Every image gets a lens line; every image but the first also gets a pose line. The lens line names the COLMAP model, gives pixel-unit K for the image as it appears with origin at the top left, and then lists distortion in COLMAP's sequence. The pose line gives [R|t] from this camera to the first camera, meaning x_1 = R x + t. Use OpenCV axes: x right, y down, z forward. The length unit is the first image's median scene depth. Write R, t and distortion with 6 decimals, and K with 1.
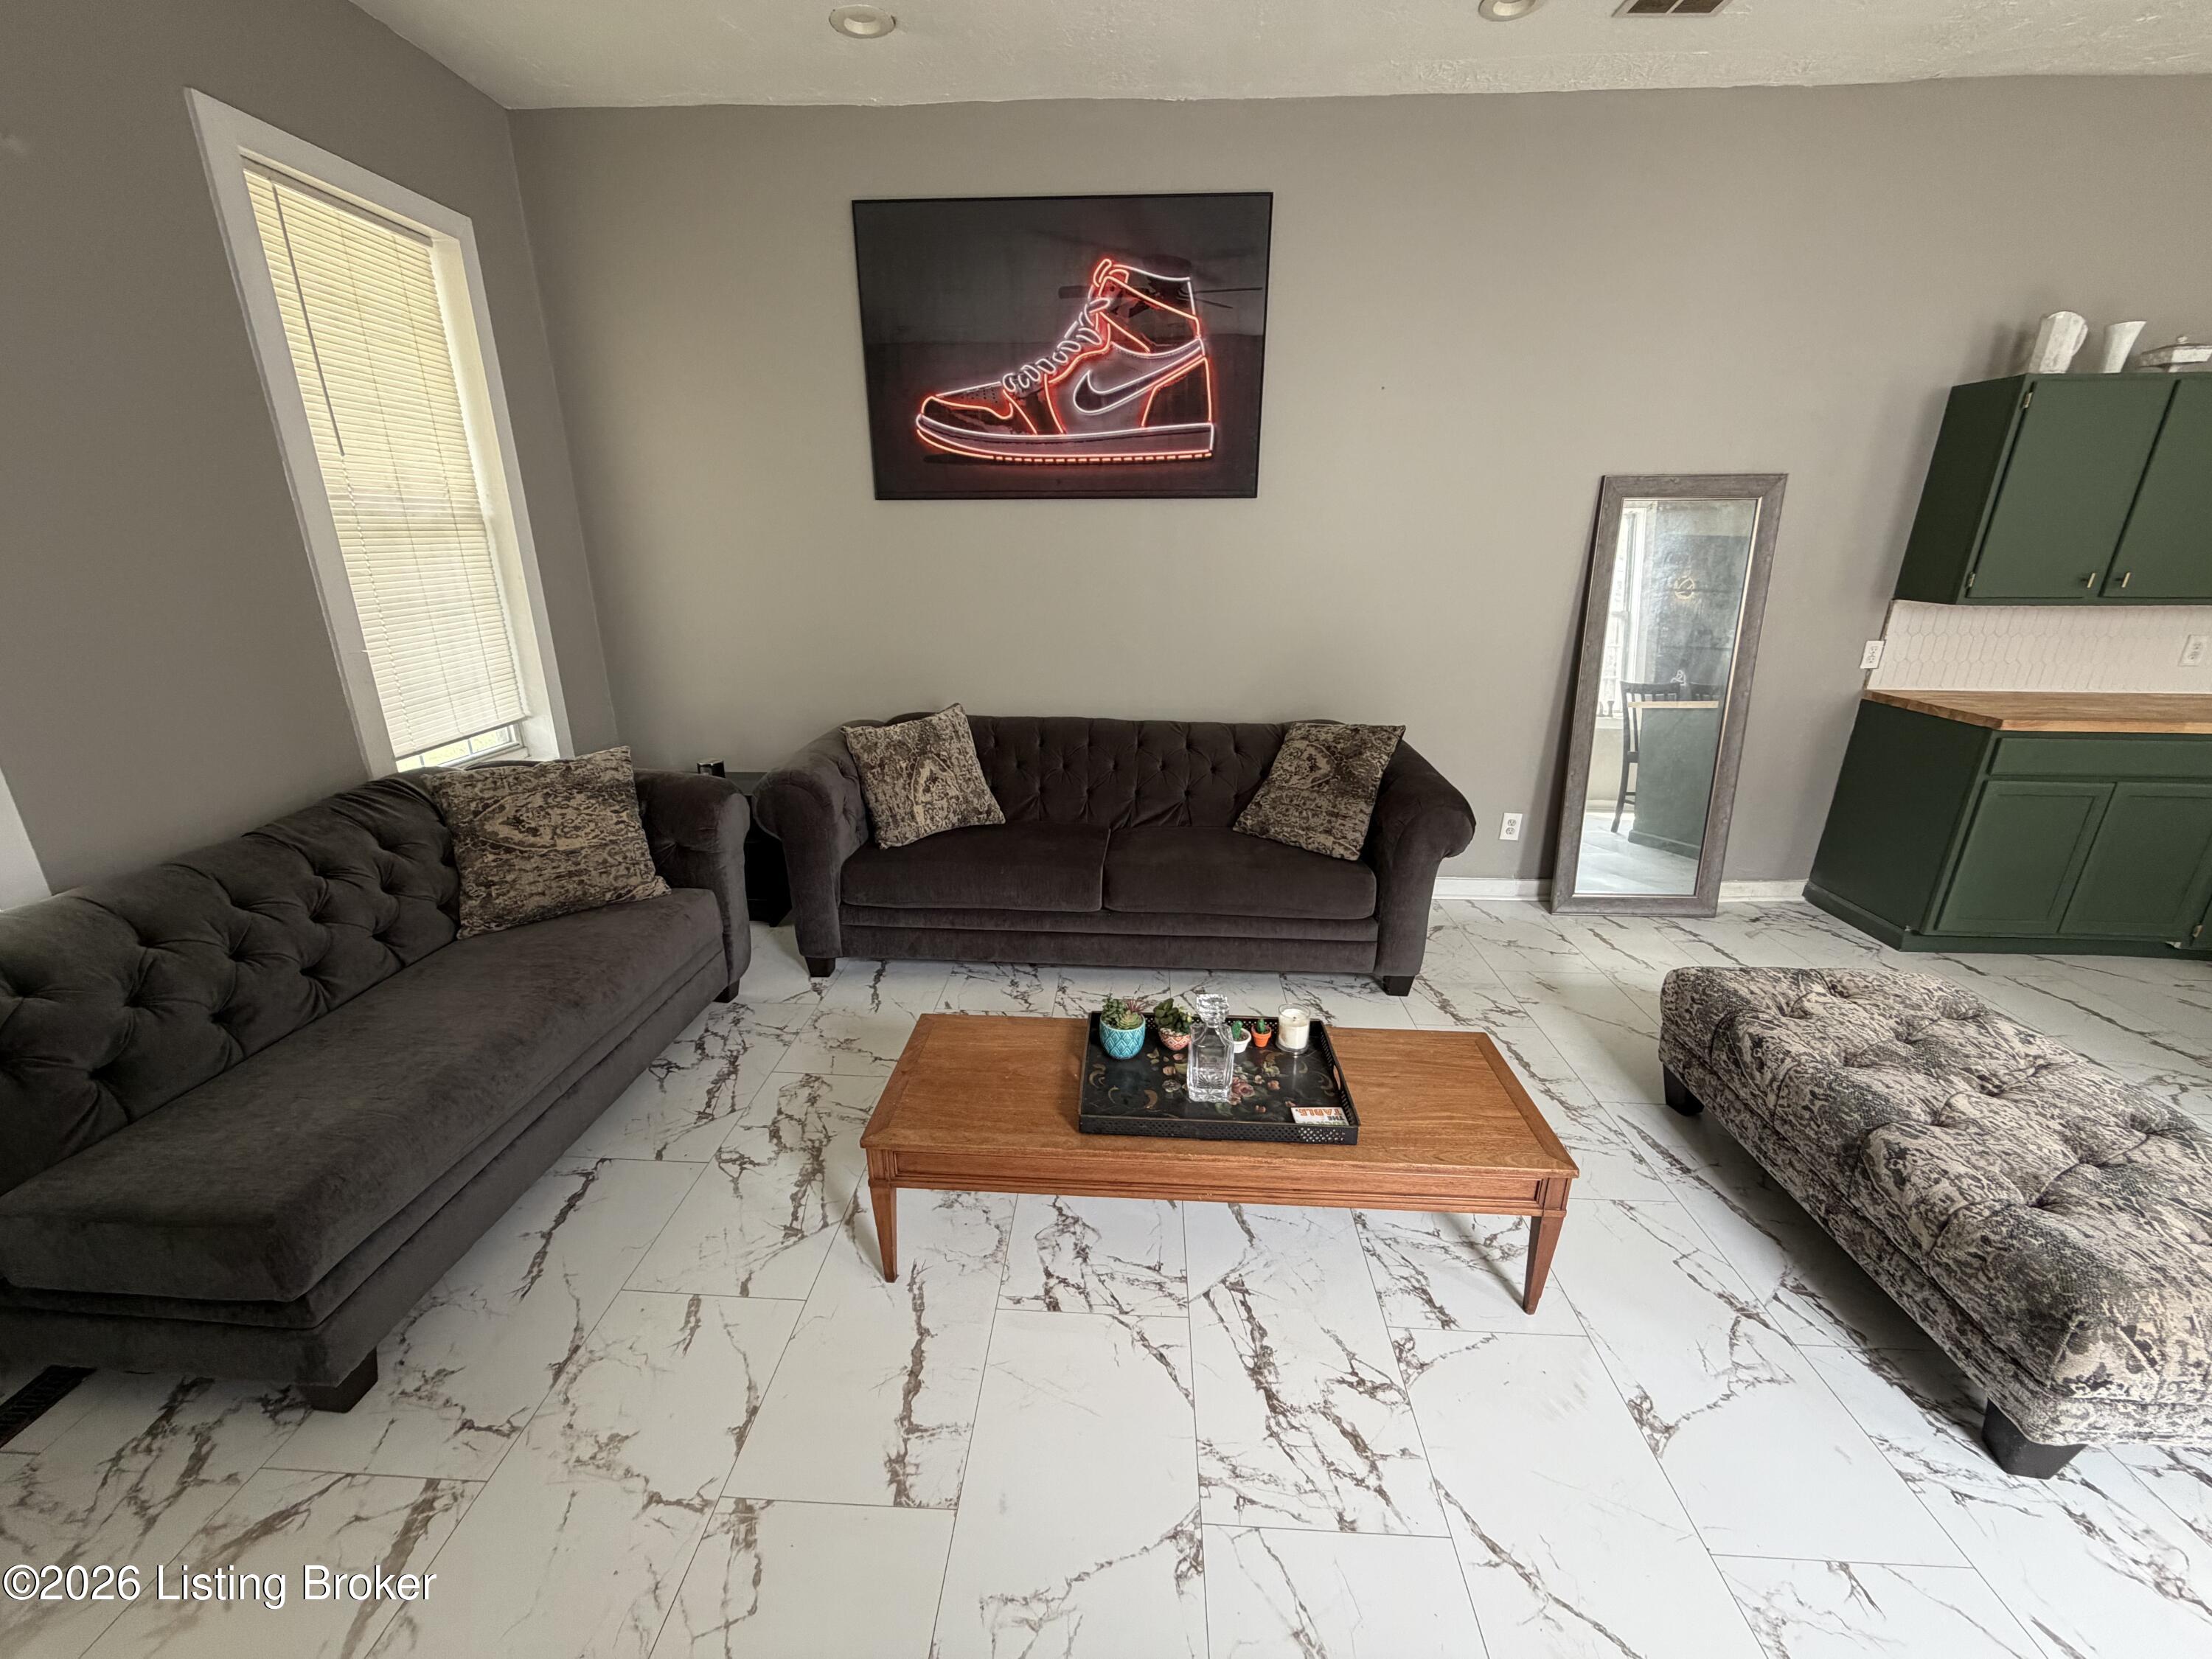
lens RADIAL K [[881.5, 0, 1096.9], [0, 881.5, 831.6], [0, 0, 1]] dist [0.000298, -0.000081]
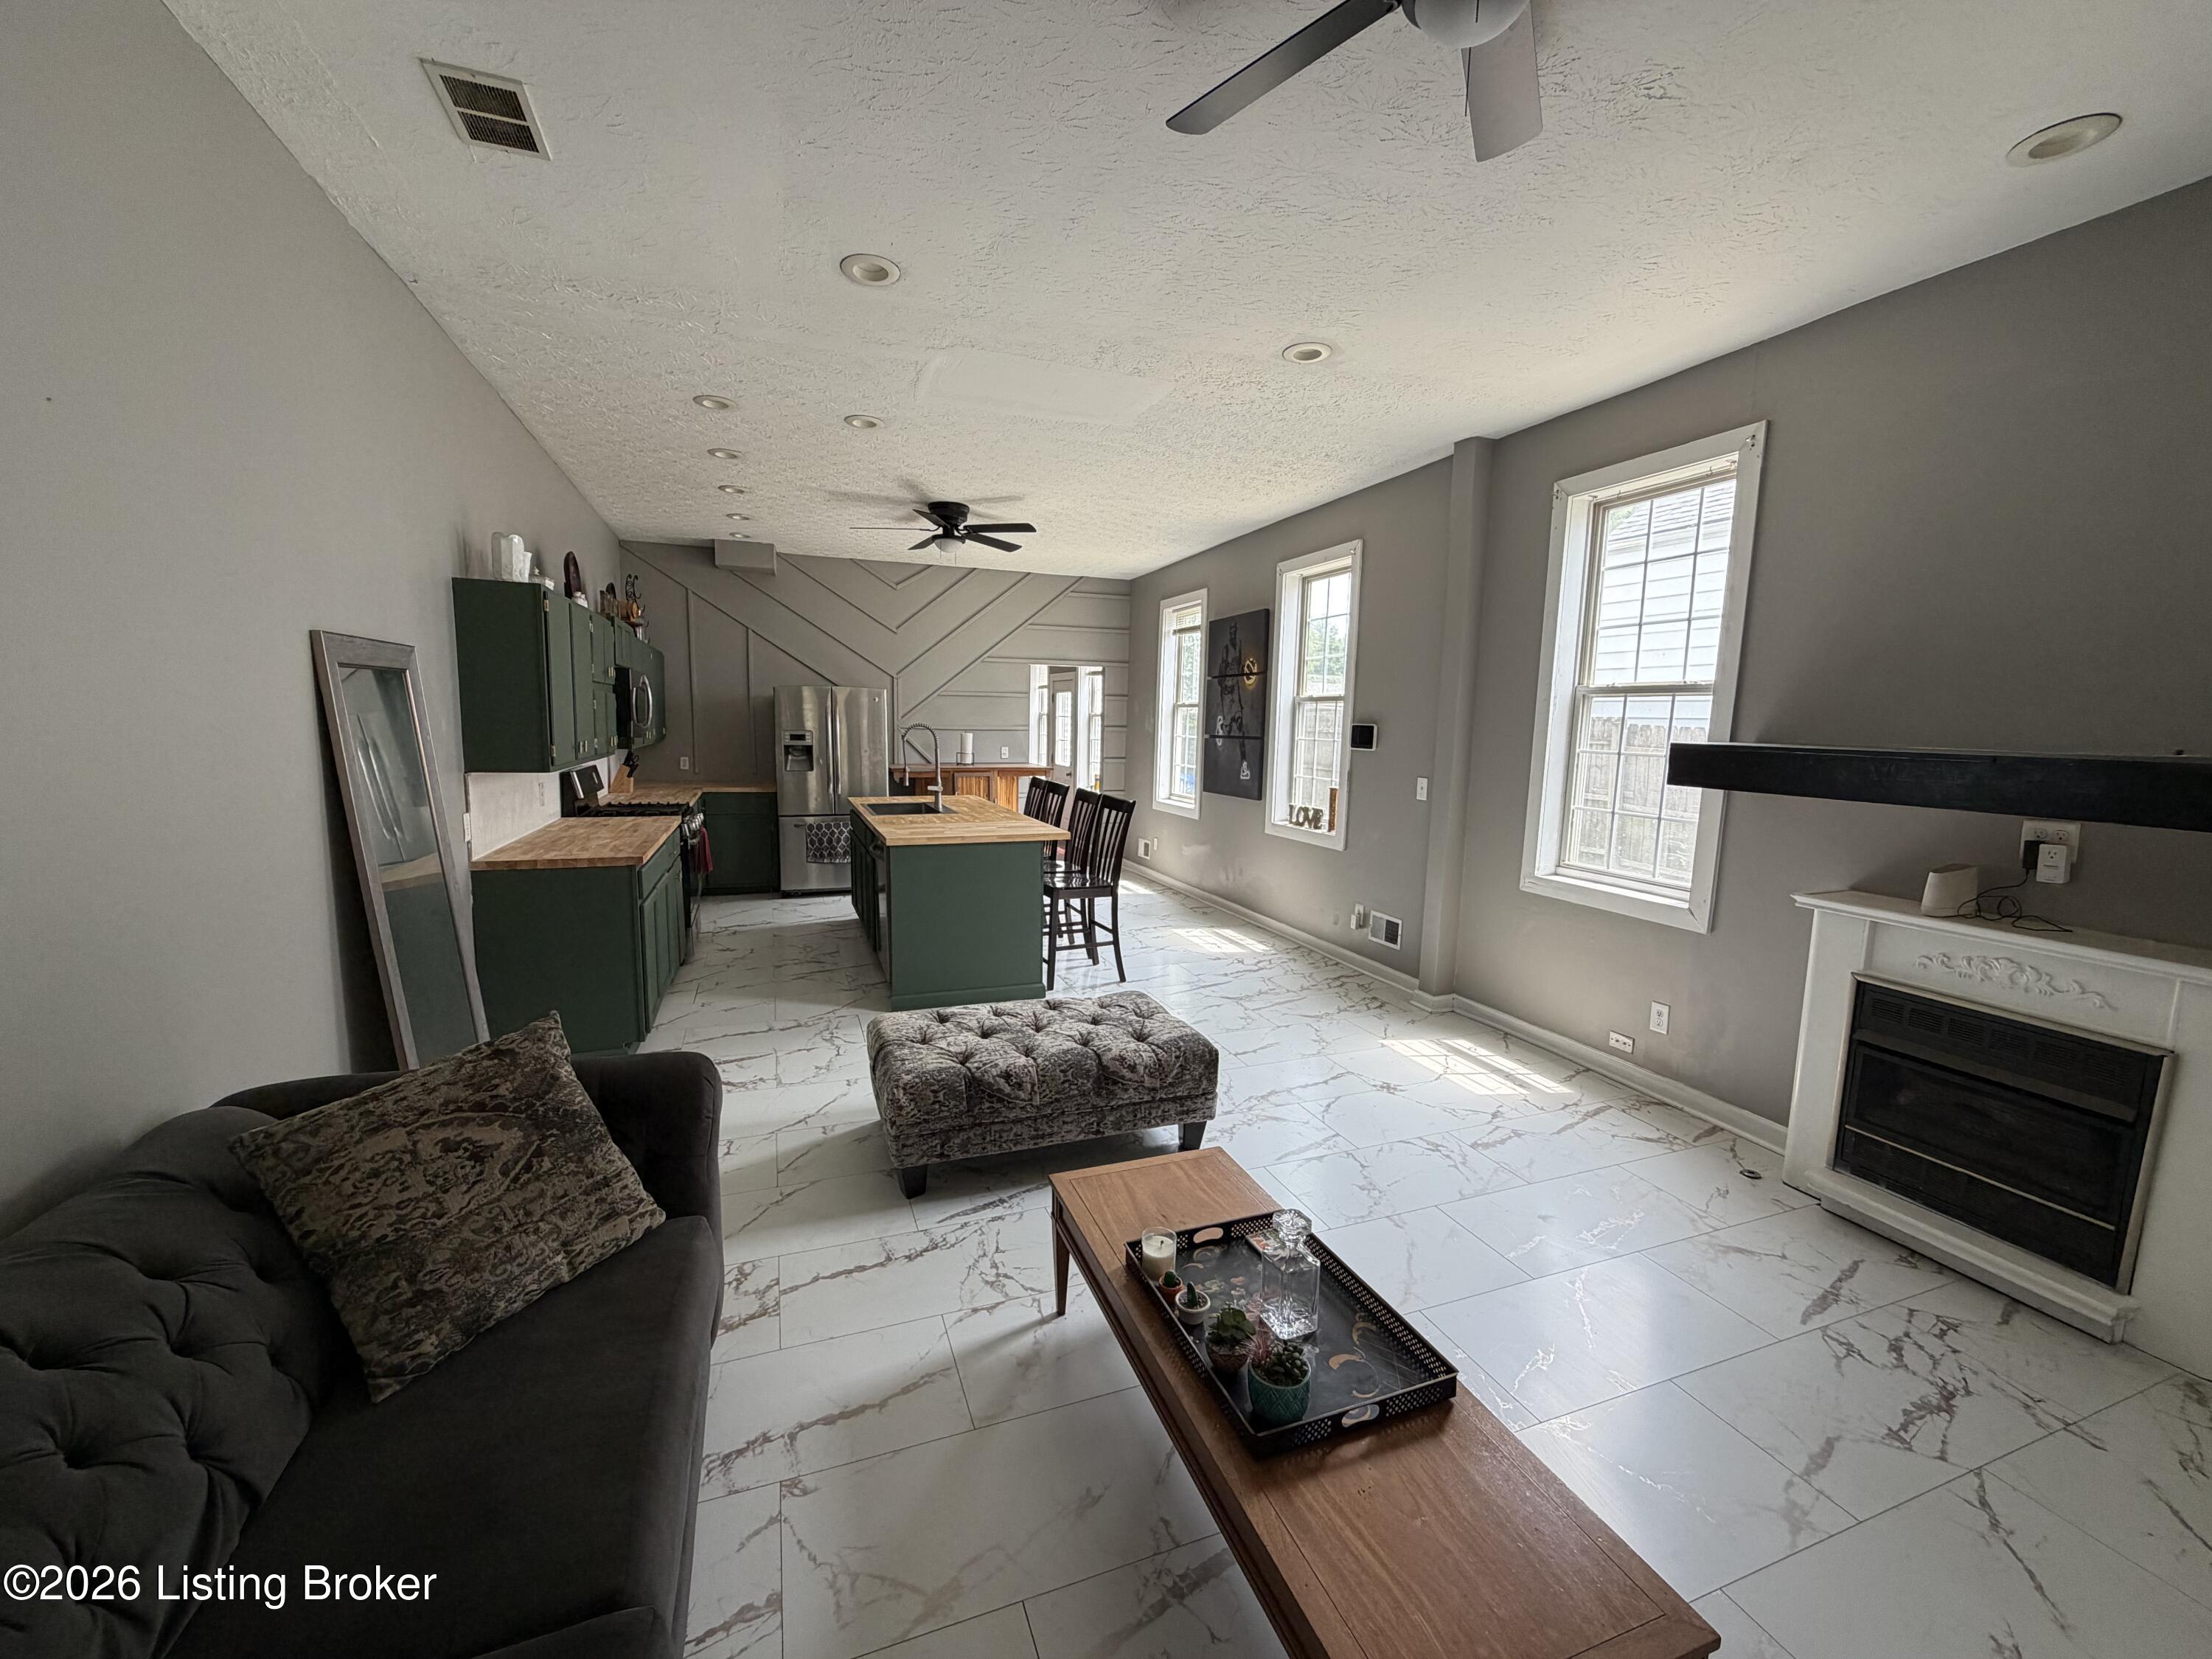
lens RADIAL K [[881.5, 0, 1098.7], [0, 881.5, 828.6], [0, 0, 1]] dist [0.000298, -0.000081]
pose [[-0.394066, -0.122580, 0.910871, -0.368266], [0.274233, 0.930239, 0.243826, -0.298283], [-0.877216, 0.345874, -0.332960, 0.858440]]
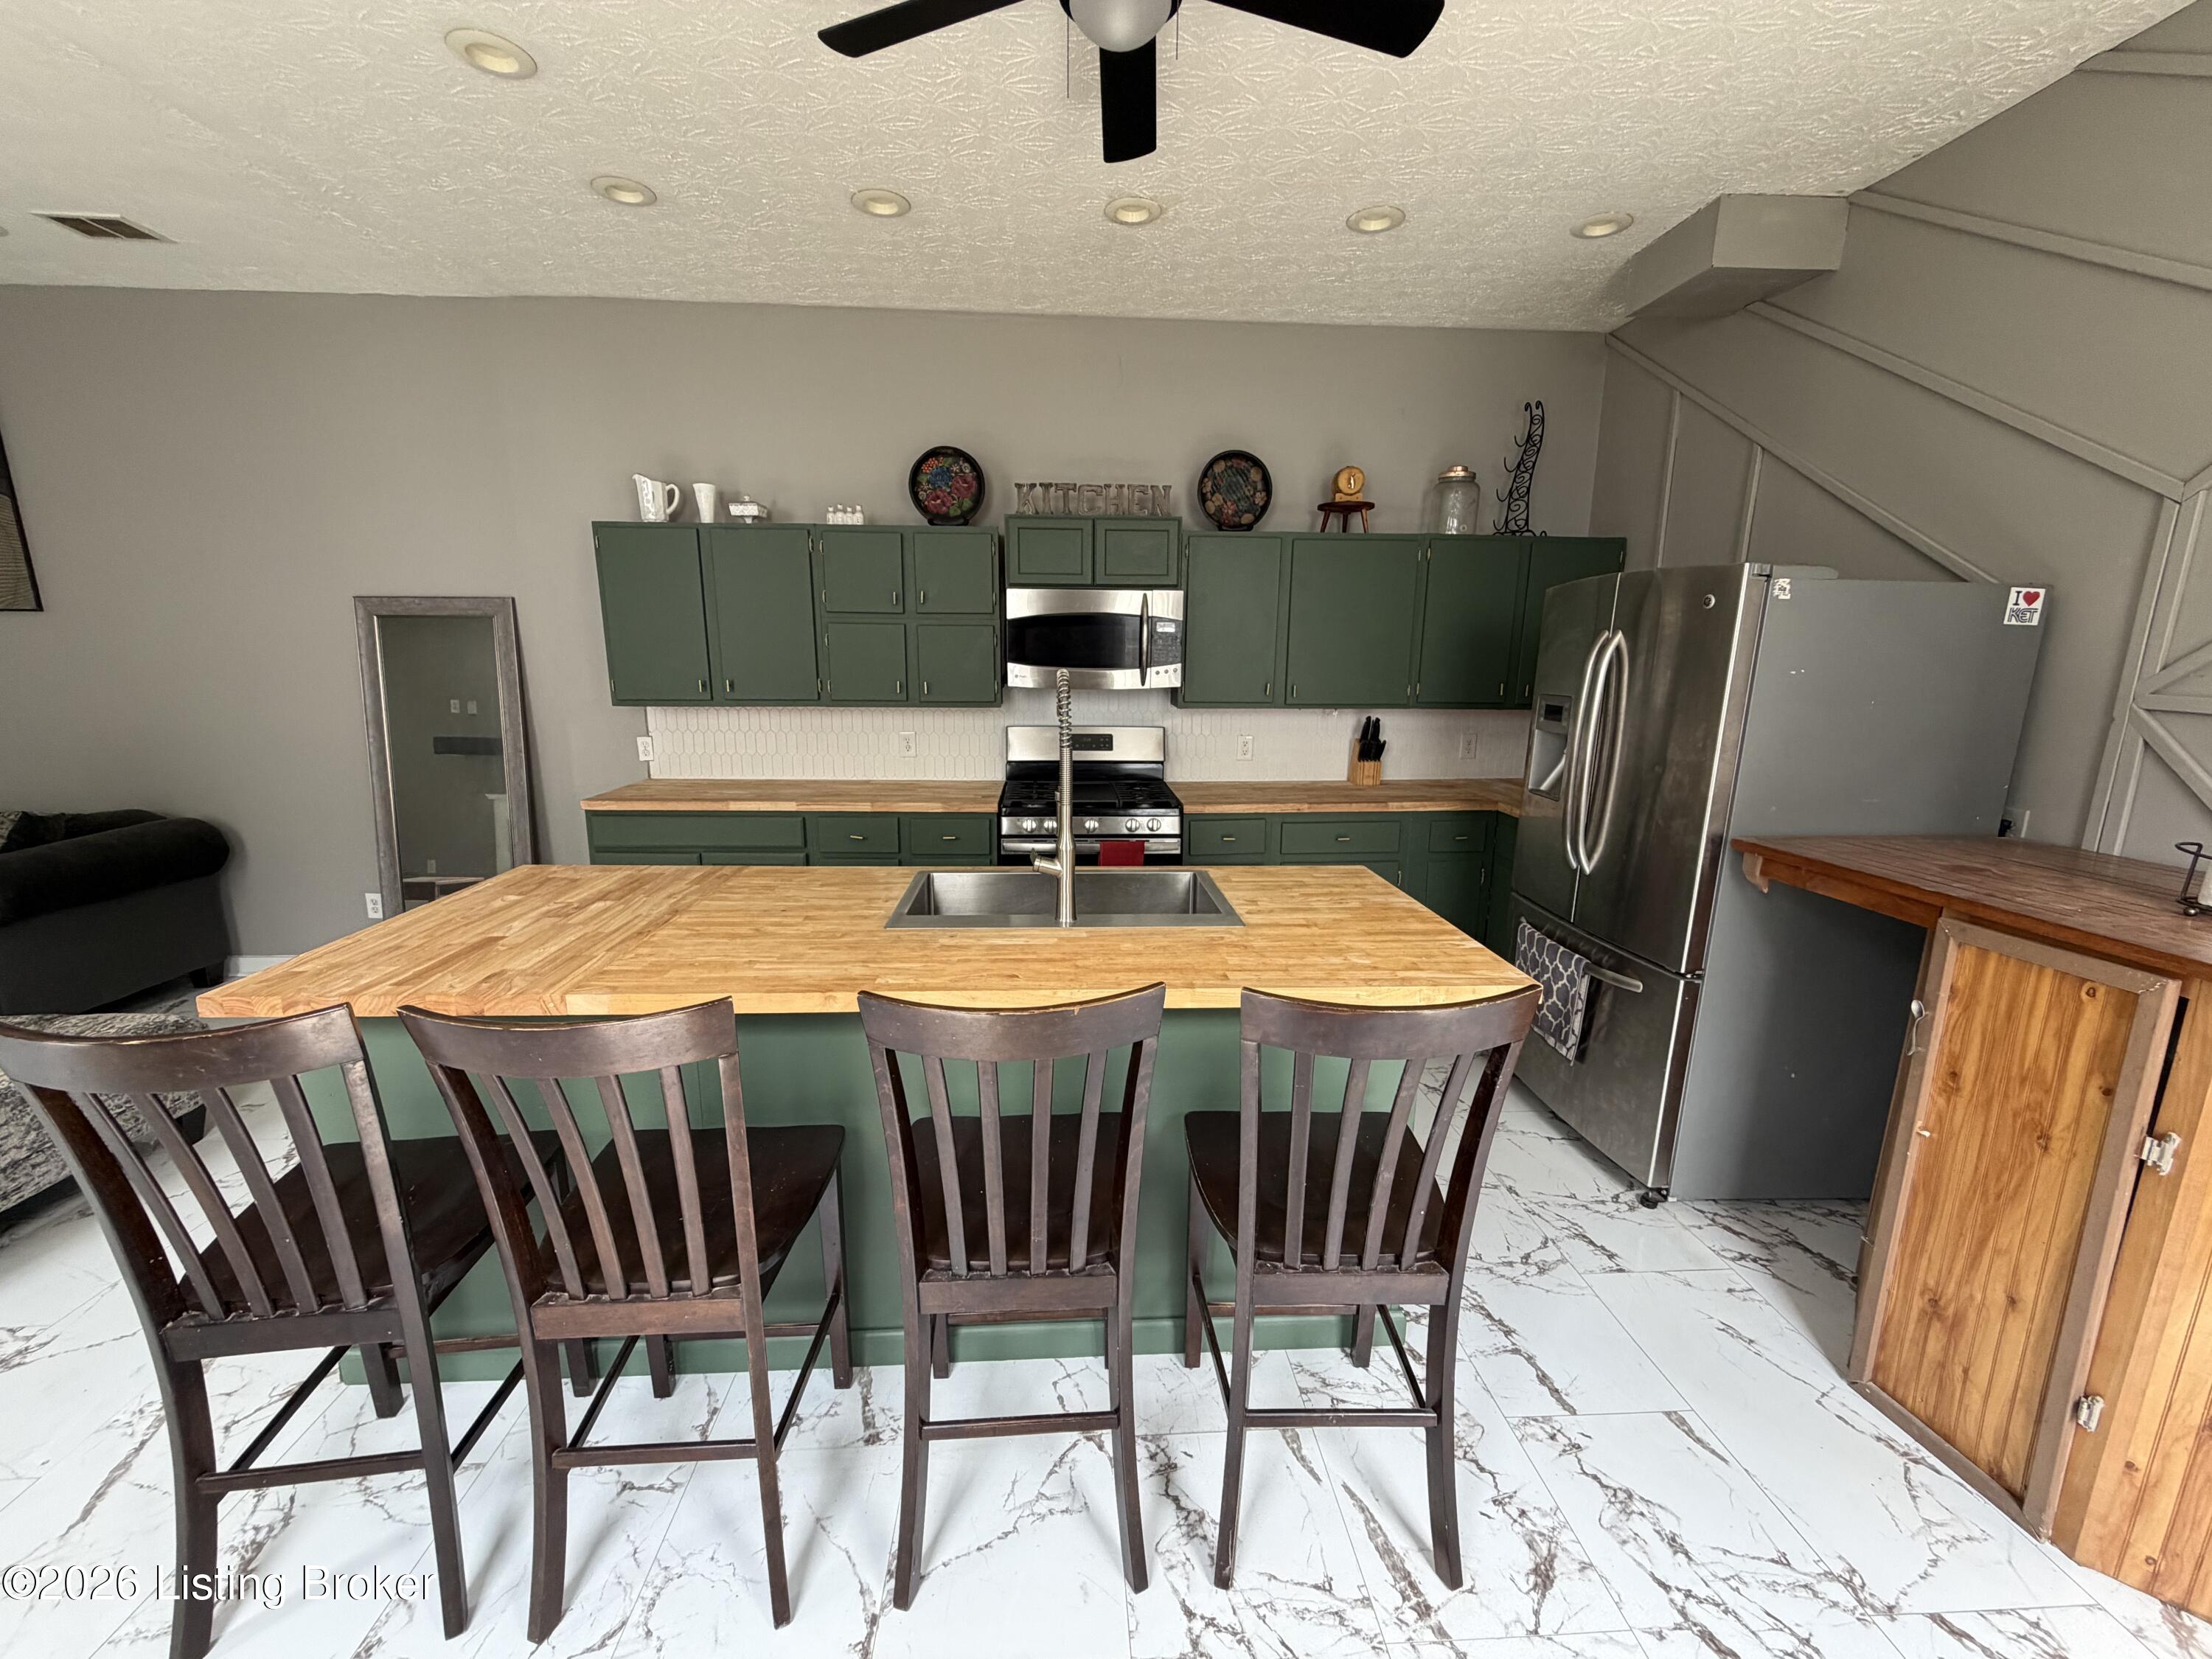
lens RADIAL K [[881.5, 0, 1096.0], [0, 881.5, 831.0], [0, 0, 1]] dist [0.000298, -0.000081]
pose [[0.994592, -0.013248, 0.103008, 1.634575], [0.025737, 0.992334, -0.120878, 0.075014], [-0.100617, 0.122876, 0.987308, -0.229472]]
